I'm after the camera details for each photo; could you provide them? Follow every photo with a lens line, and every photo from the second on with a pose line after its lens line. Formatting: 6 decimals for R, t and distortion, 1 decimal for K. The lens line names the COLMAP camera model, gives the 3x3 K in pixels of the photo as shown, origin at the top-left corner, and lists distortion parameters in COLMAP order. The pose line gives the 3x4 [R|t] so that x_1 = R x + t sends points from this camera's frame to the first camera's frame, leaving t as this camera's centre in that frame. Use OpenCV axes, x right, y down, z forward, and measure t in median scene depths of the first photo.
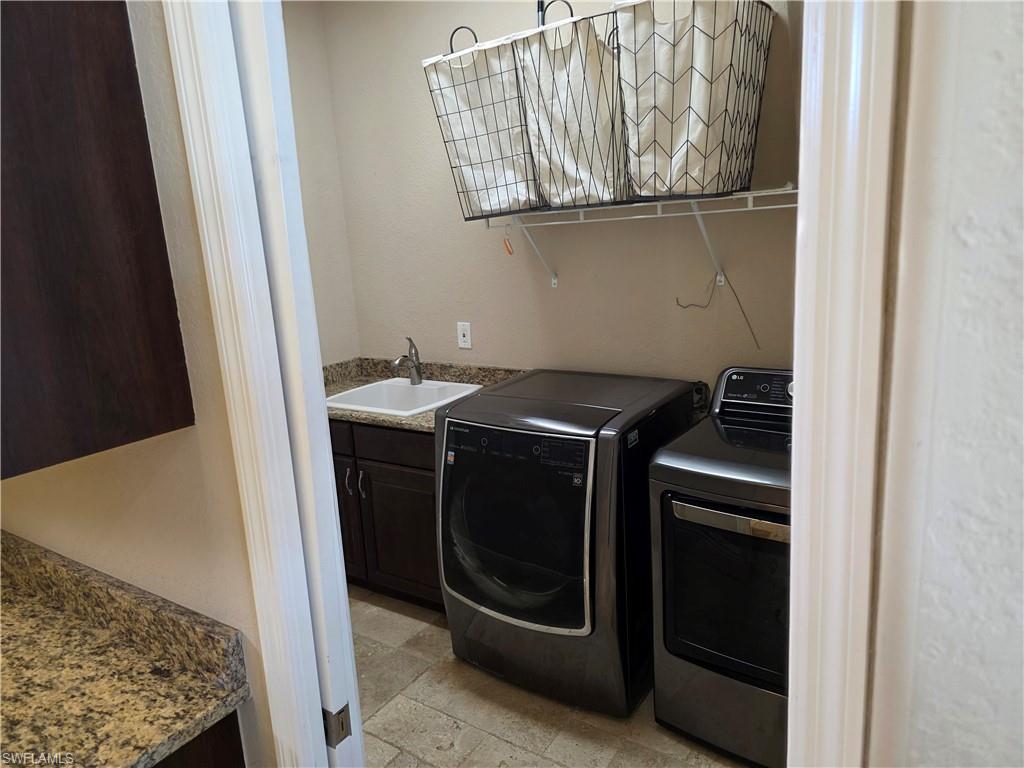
lens RADIAL K [[696.7, 0, 515.2], [0, 696.7, 384.8], [0, 0, 1]] dist [0.086083, -0.082526]
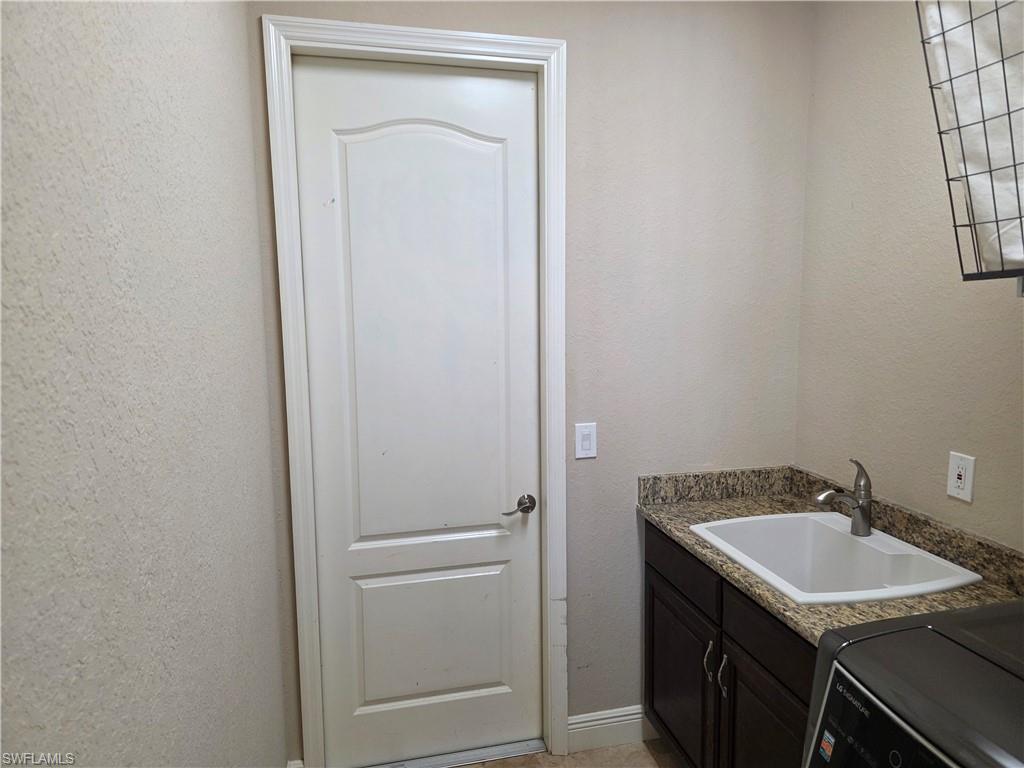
lens RADIAL K [[696.7, 0, 515.2], [0, 696.7, 384.8], [0, 0, 1]] dist [0.086083, -0.082526]
pose [[0.734710, 0.133035, -0.665209, 0.035477], [-0.175861, 0.984411, 0.002637, -0.082404], [0.655190, 0.115047, 0.746652, 0.325566]]
